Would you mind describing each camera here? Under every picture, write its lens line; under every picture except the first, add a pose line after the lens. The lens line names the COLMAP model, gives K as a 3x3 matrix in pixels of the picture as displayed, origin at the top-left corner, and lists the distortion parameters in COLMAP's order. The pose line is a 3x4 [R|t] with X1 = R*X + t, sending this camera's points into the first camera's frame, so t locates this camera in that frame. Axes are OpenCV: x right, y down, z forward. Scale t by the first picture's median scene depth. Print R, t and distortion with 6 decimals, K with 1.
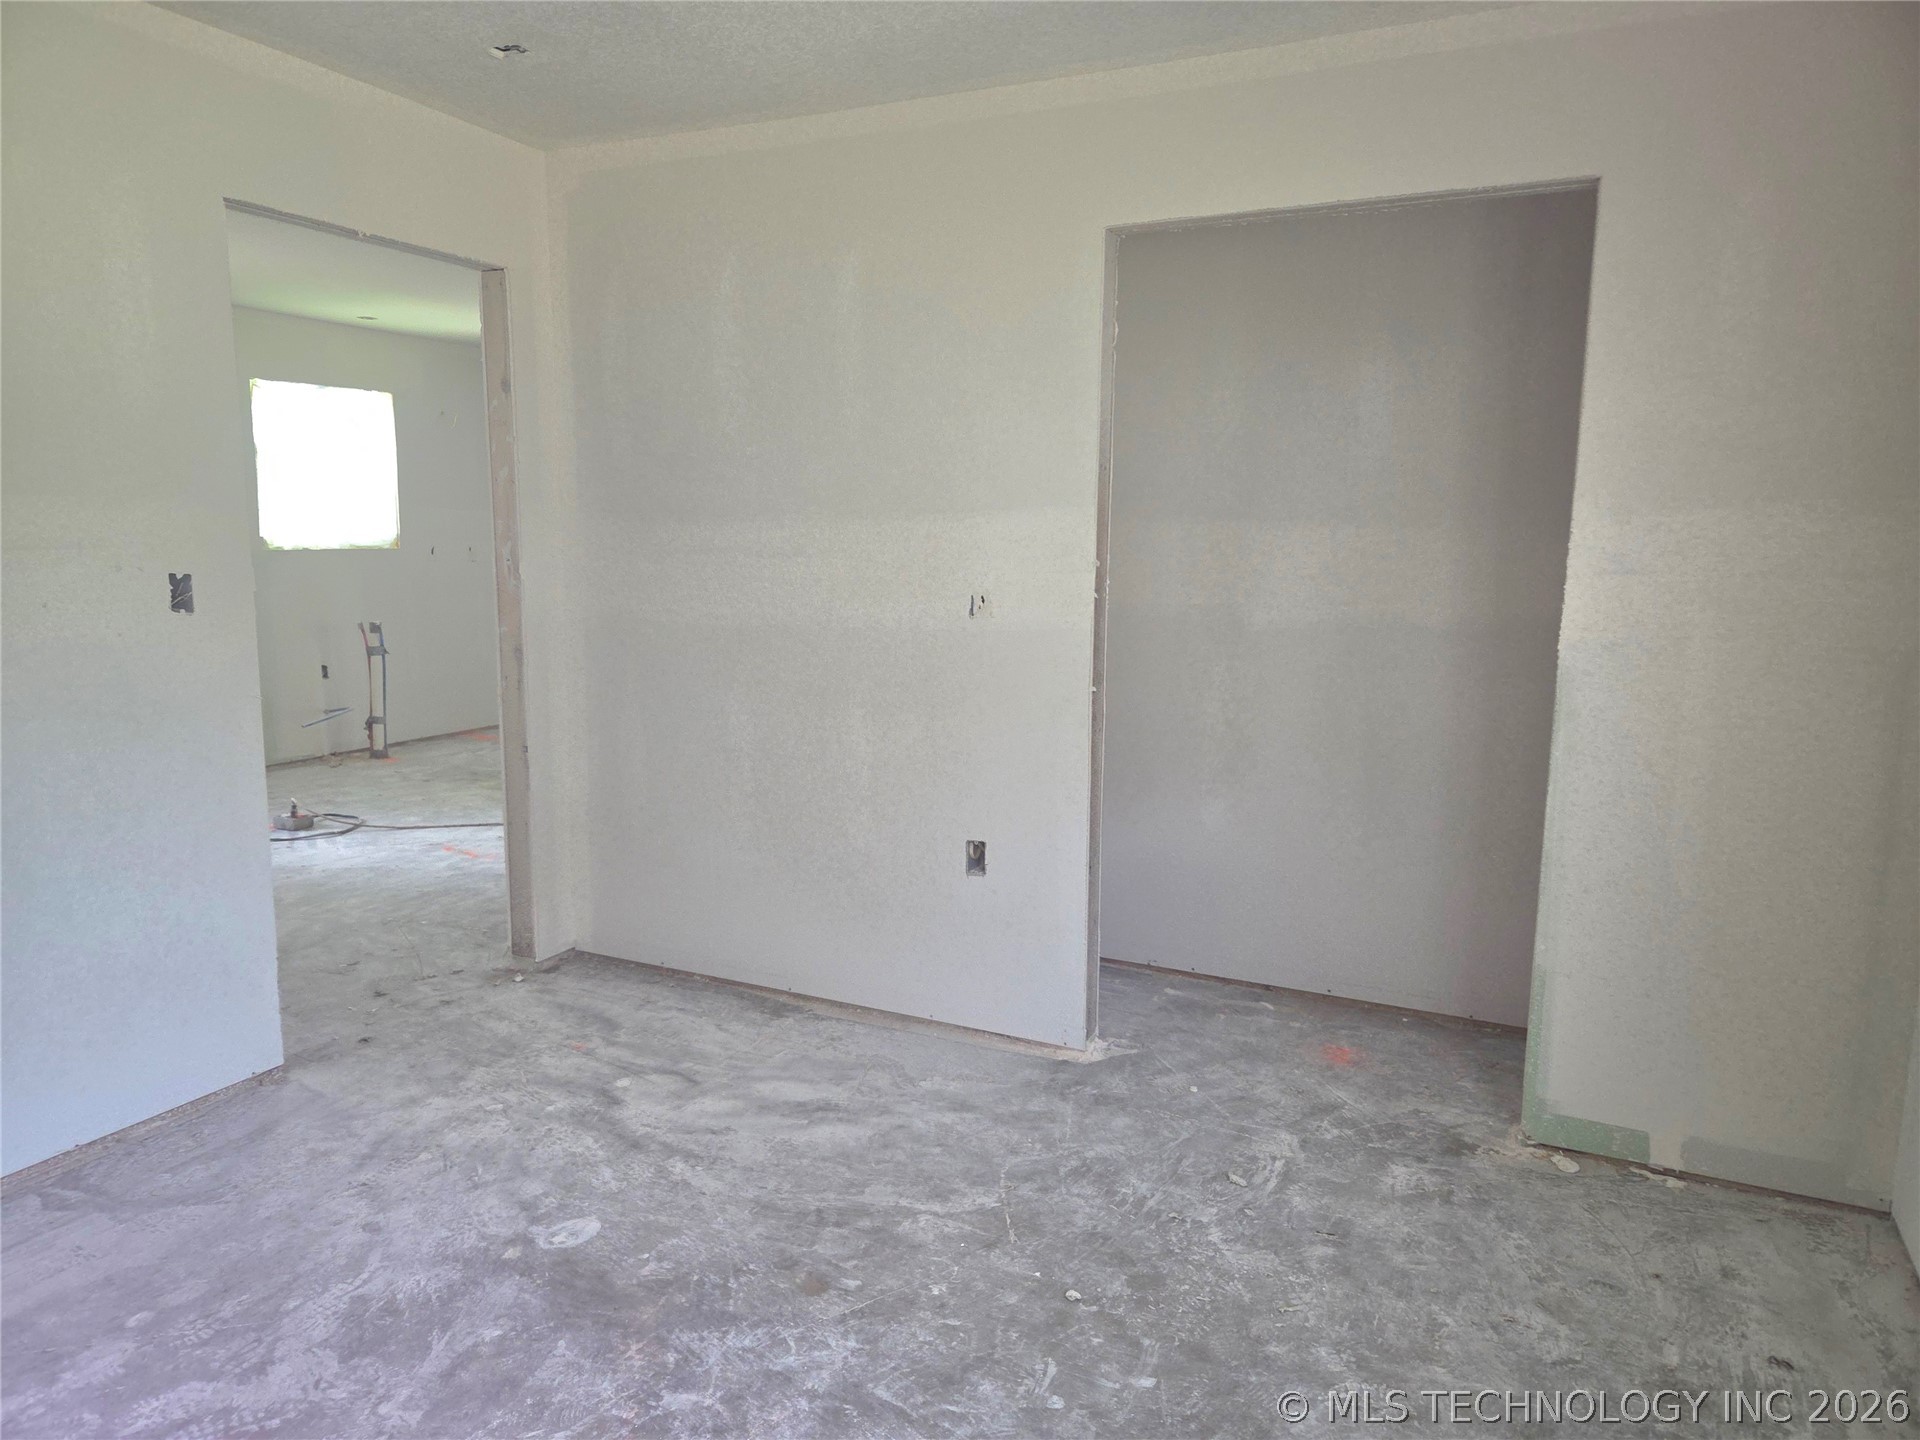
lens RADIAL K [[1293.3, 0, 957.6], [0, 1293.3, 727.9], [0, 0, 1]] dist [0.057330, -0.049433]
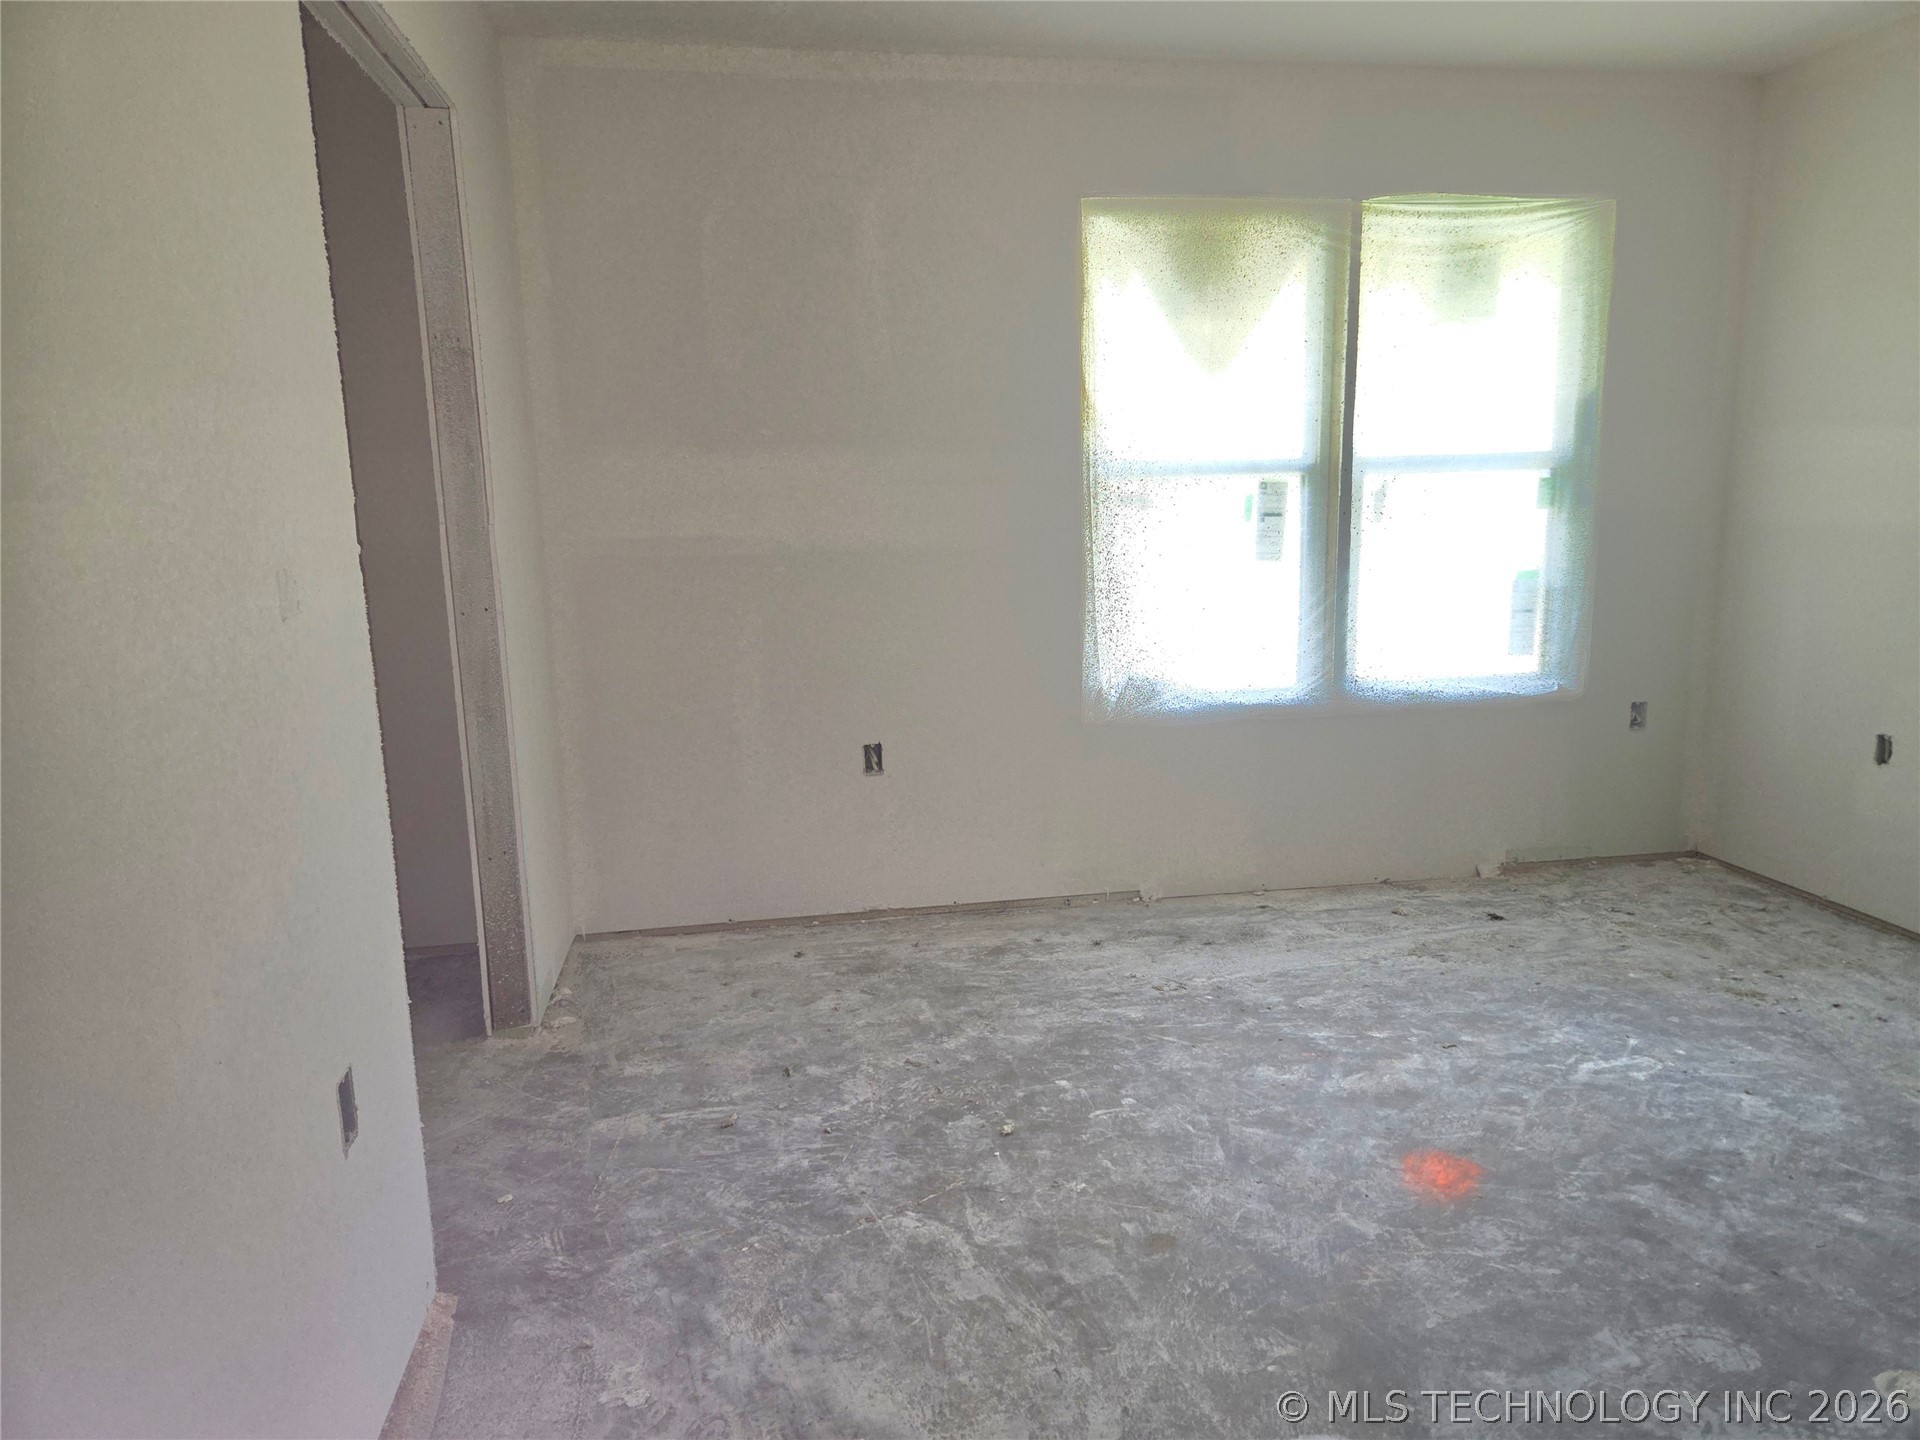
lens RADIAL K [[1293.3, 0, 957.6], [0, 1293.3, 727.9], [0, 0, 1]] dist [0.057330, -0.049433]
pose [[-0.578893, -0.145705, 0.802280, -0.700988], [0.139982, 0.951540, 0.273817, -0.197578], [-0.803299, 0.270815, -0.530444, 1.463843]]
